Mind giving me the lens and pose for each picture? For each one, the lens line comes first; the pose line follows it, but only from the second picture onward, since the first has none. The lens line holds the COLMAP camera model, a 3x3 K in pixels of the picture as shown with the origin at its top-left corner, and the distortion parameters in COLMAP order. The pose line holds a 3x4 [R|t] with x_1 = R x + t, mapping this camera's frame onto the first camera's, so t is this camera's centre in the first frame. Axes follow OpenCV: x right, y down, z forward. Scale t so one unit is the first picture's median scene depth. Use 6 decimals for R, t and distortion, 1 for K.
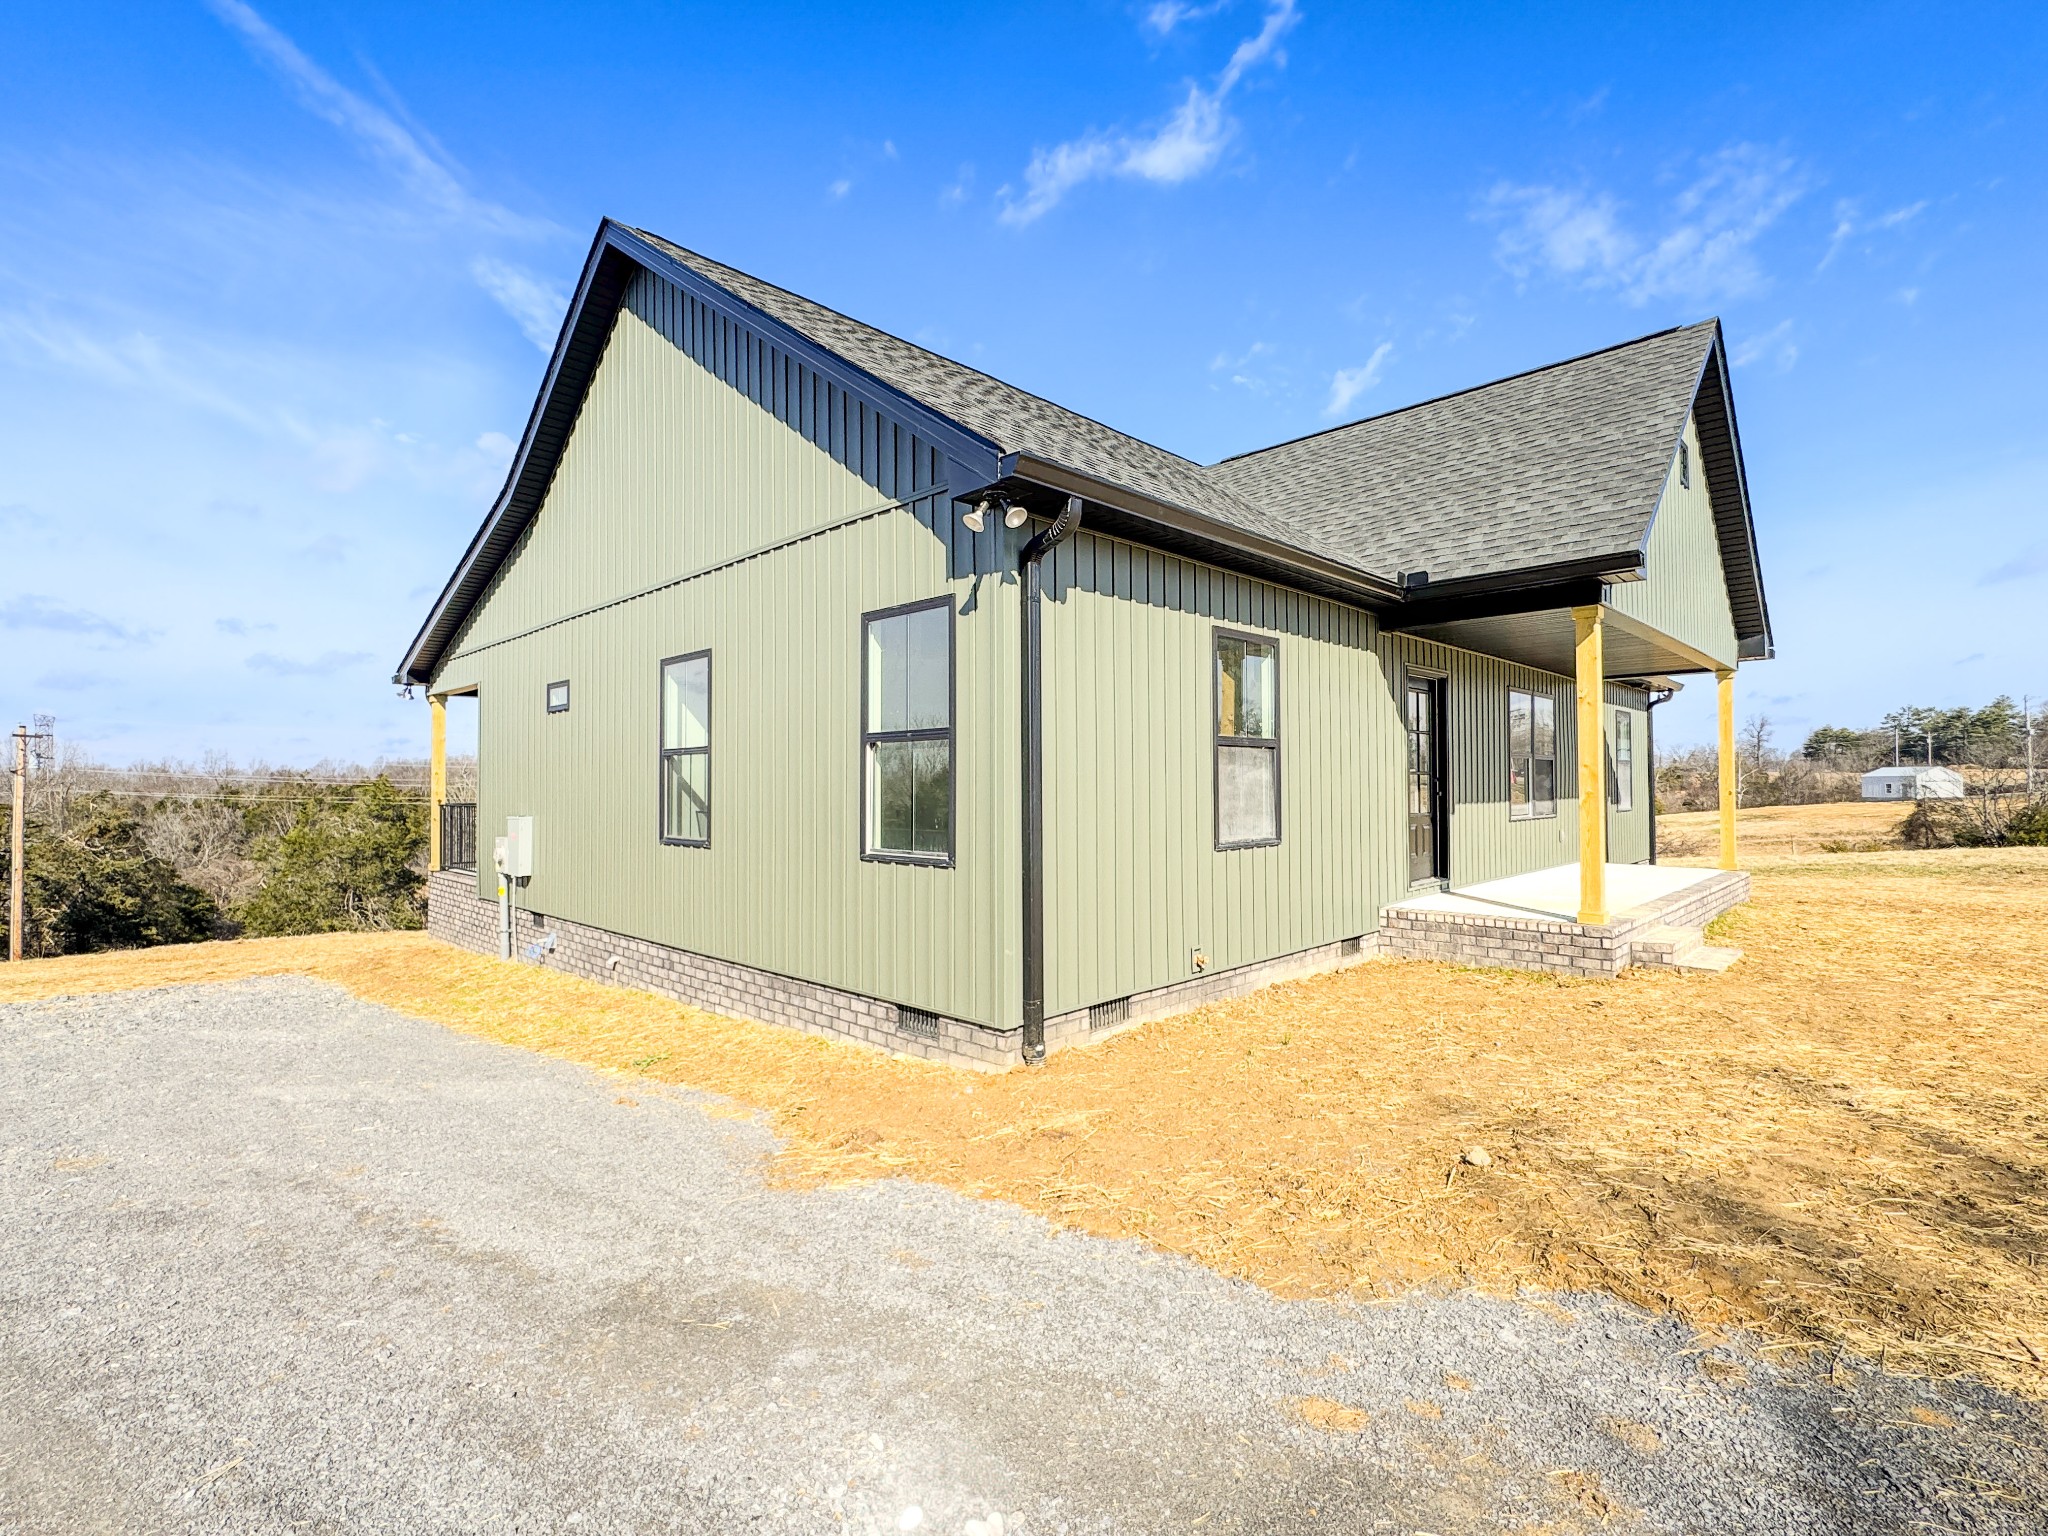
lens RADIAL K [[946.3, 0, 1022.2], [0, 946.3, 767.7], [0, 0, 1]] dist [-0.002383, -0.000148]
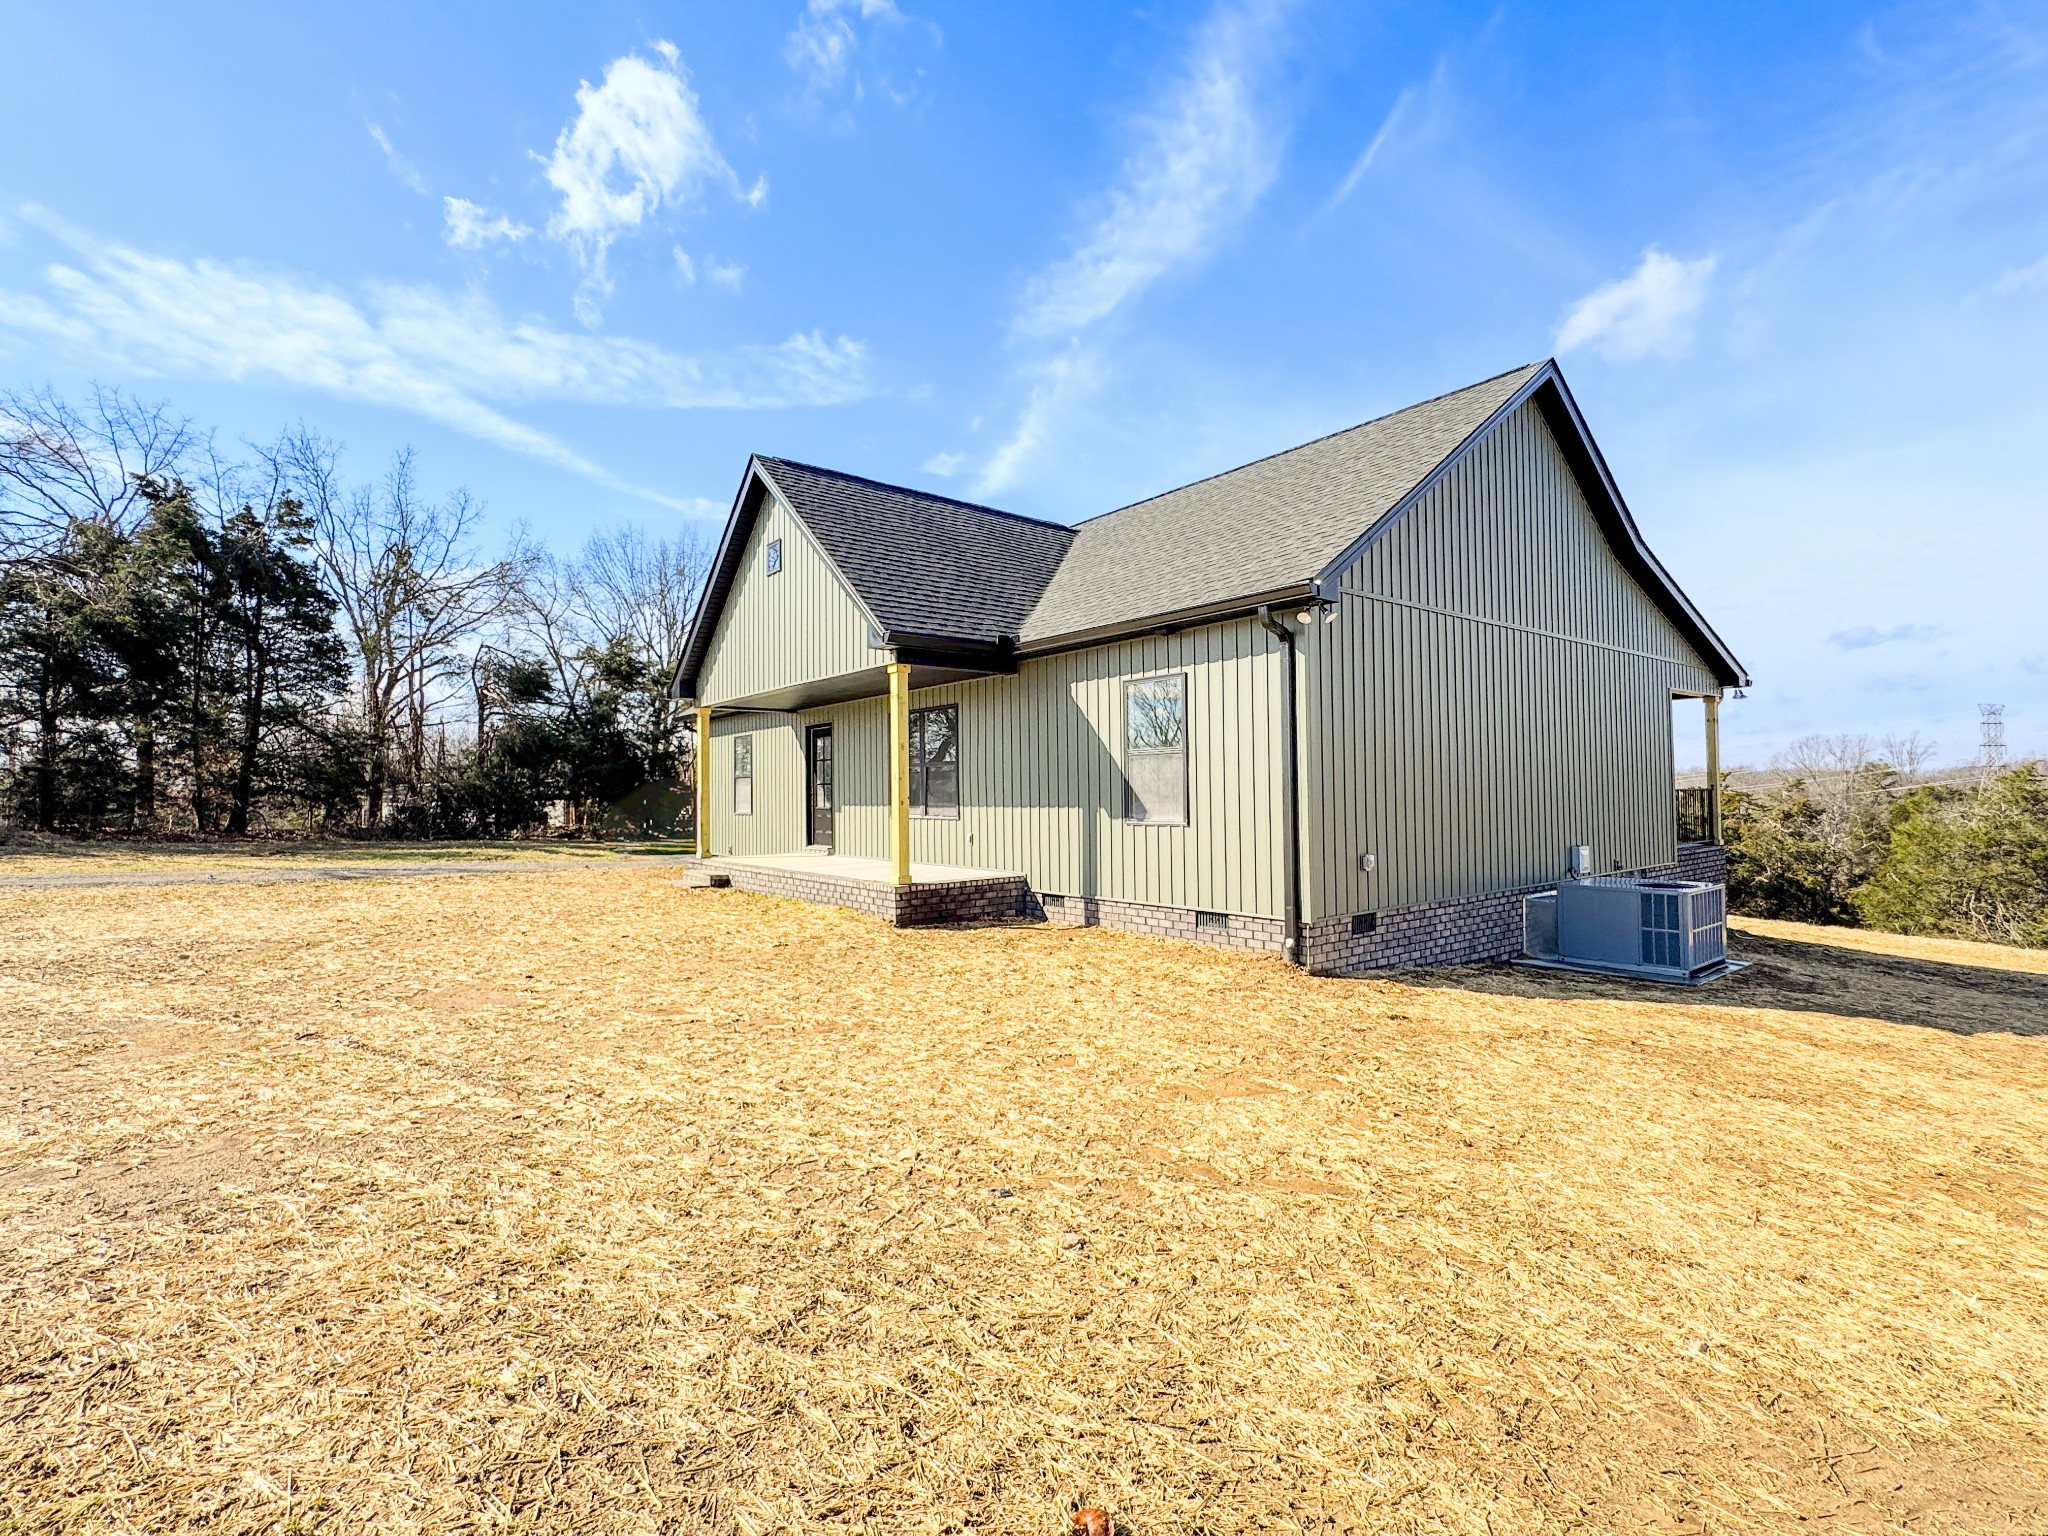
lens RADIAL K [[956.0, 0, 1024.0], [0, 956.0, 768.0], [0, 0, 1]] dist [-0.015104, 0.000475]
pose [[-0.122127, -0.017578, -0.992359, 2.900122], [0.031623, 0.999267, -0.021592, 0.037086], [0.992011, -0.034018, -0.121482, 2.173499]]
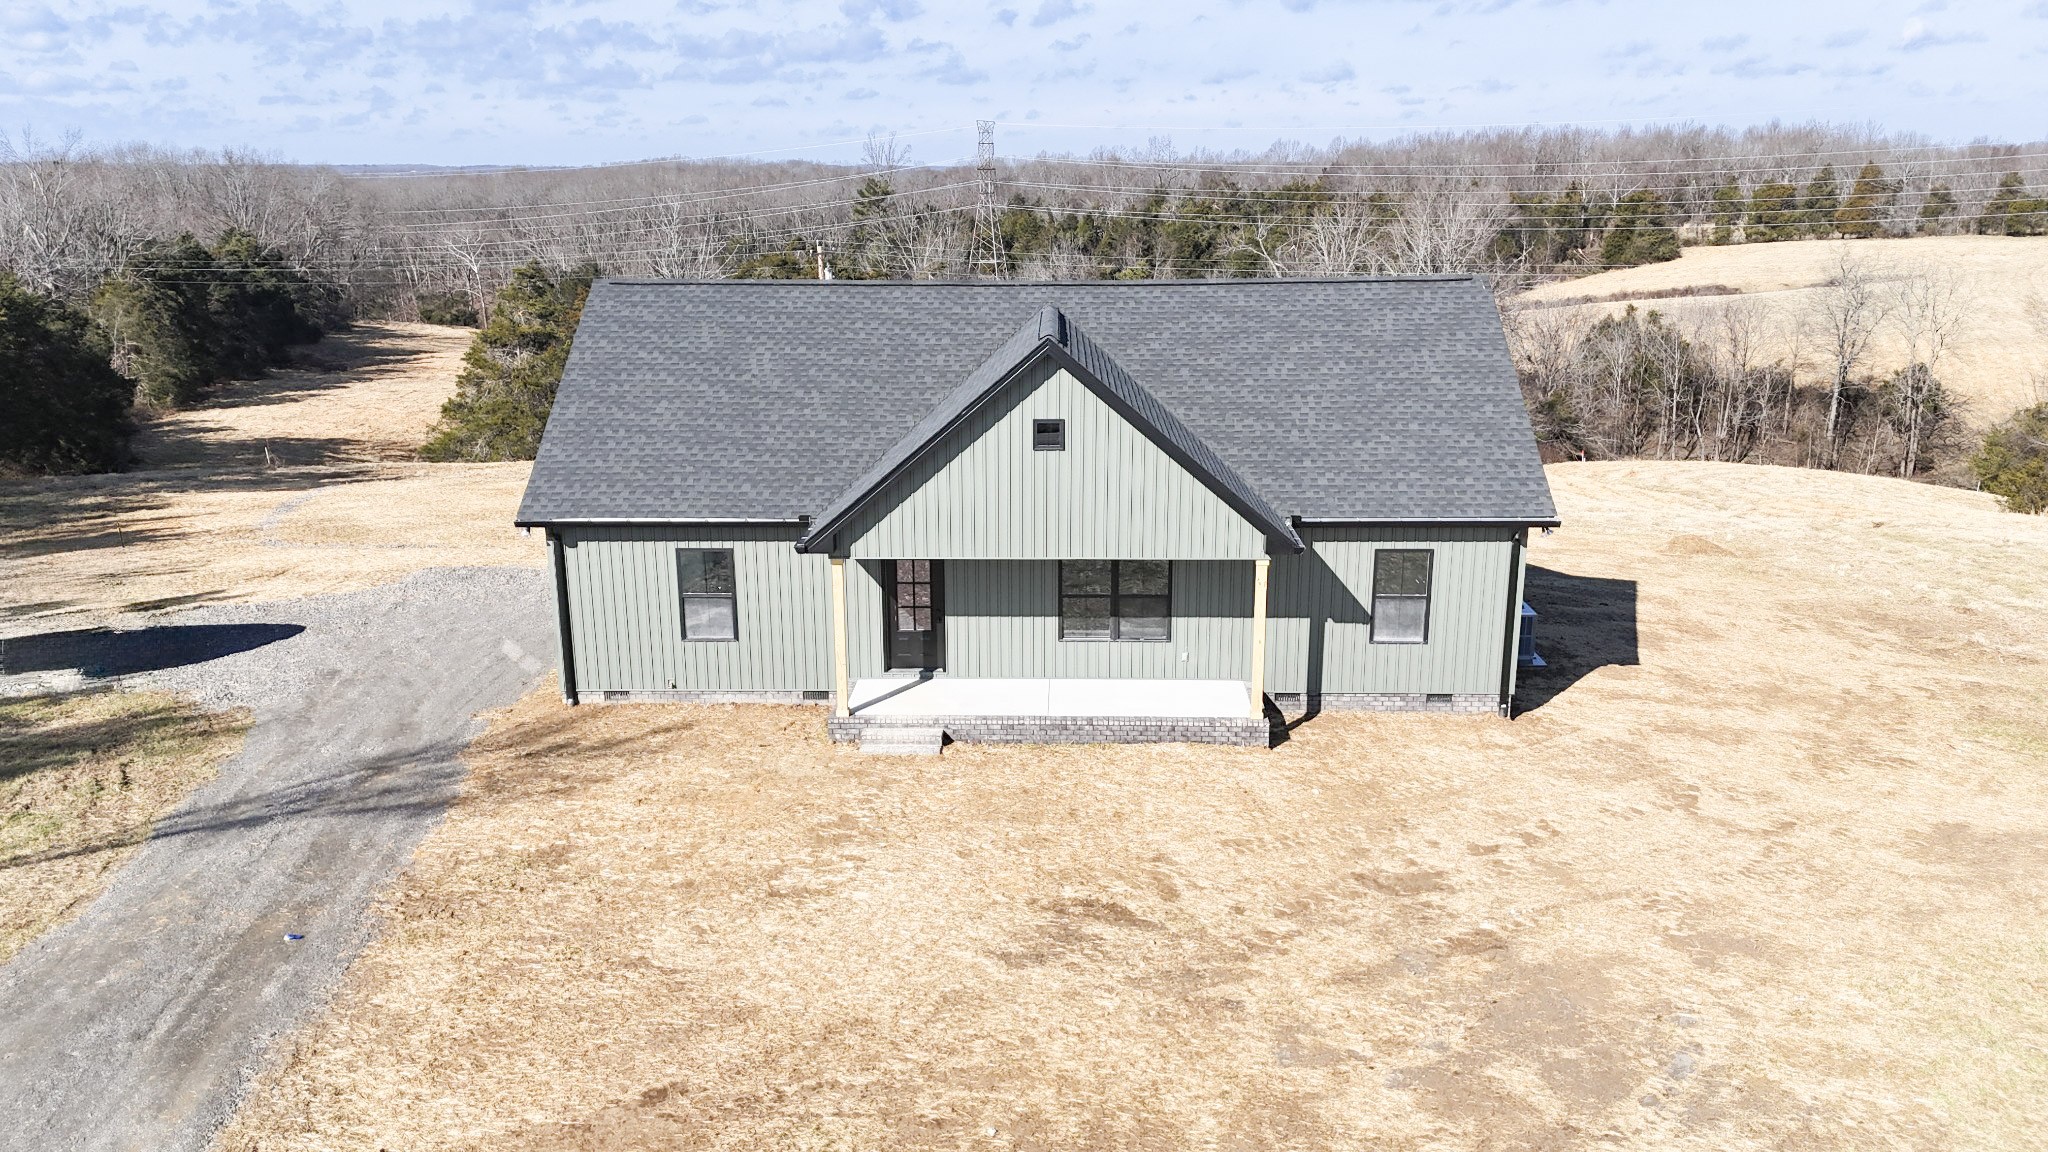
lens RADIAL K [[1498.3, 0, 1030.2], [0, 1498.3, 578.8], [0, 0, 1]] dist [0.090464, -0.107726]
pose [[0.683980, 0.194040, -0.703222, 3.286811], [0.015389, 0.959923, 0.279840, -1.061026], [0.729339, -0.202227, 0.653582, -0.754576]]
